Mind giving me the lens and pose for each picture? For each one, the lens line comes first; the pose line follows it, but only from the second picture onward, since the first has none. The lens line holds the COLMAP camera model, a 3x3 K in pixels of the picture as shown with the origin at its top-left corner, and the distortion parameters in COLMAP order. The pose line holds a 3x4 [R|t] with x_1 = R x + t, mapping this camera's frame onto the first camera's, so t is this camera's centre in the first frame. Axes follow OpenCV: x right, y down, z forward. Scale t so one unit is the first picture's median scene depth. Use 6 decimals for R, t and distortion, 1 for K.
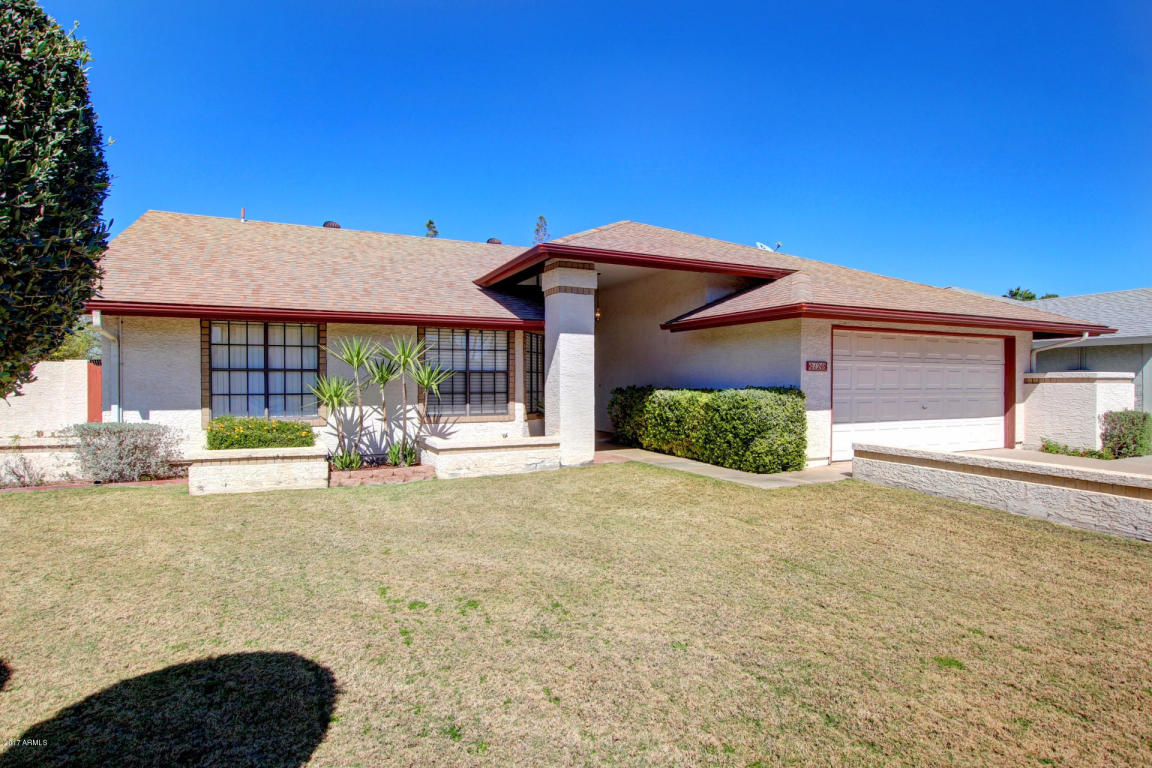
lens RADIAL K [[627.6, 0, 576.0], [0, 627.6, 384.0], [0, 0, 1]] dist [-0.020492, 0.000820]
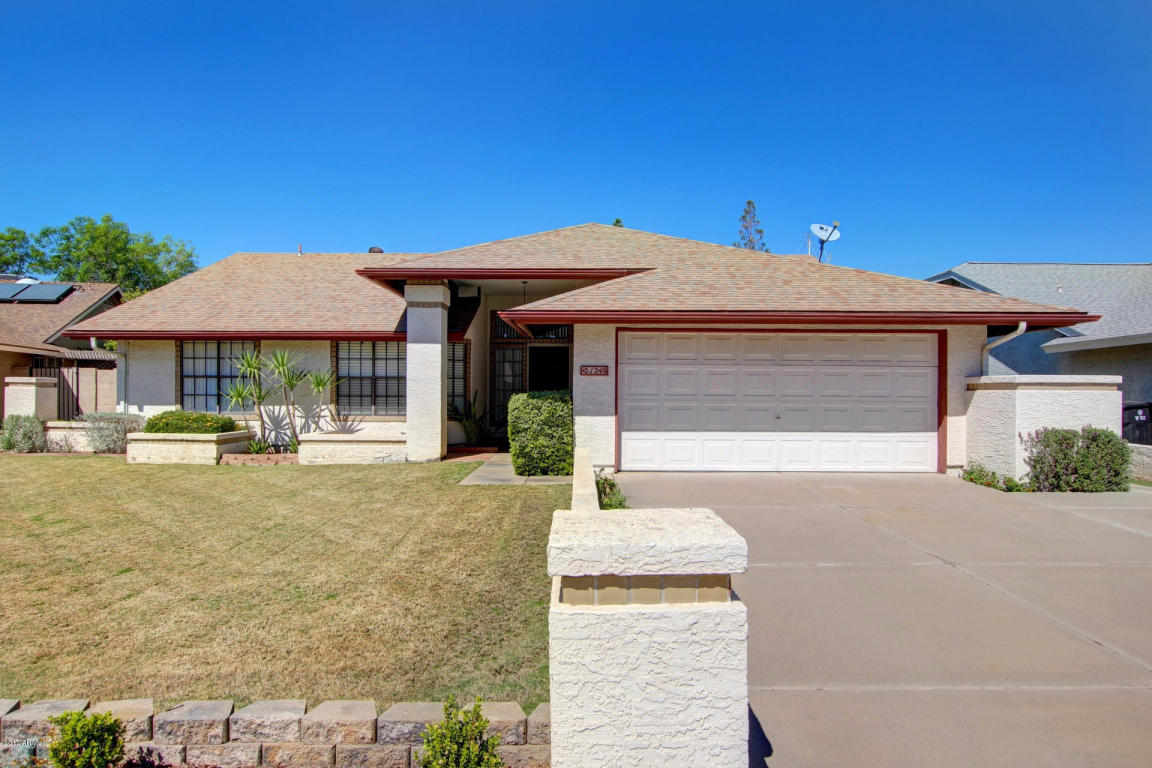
lens RADIAL K [[718.0, 0, 576.0], [0, 718.0, 384.0], [0, 0, 1]] dist [-0.009433, 0.000952]
pose [[0.892857, 0.001032, -0.450339, 0.823227], [-0.006343, 0.999927, -0.010285, 0.003769], [0.450296, 0.012040, 0.892798, -0.015137]]
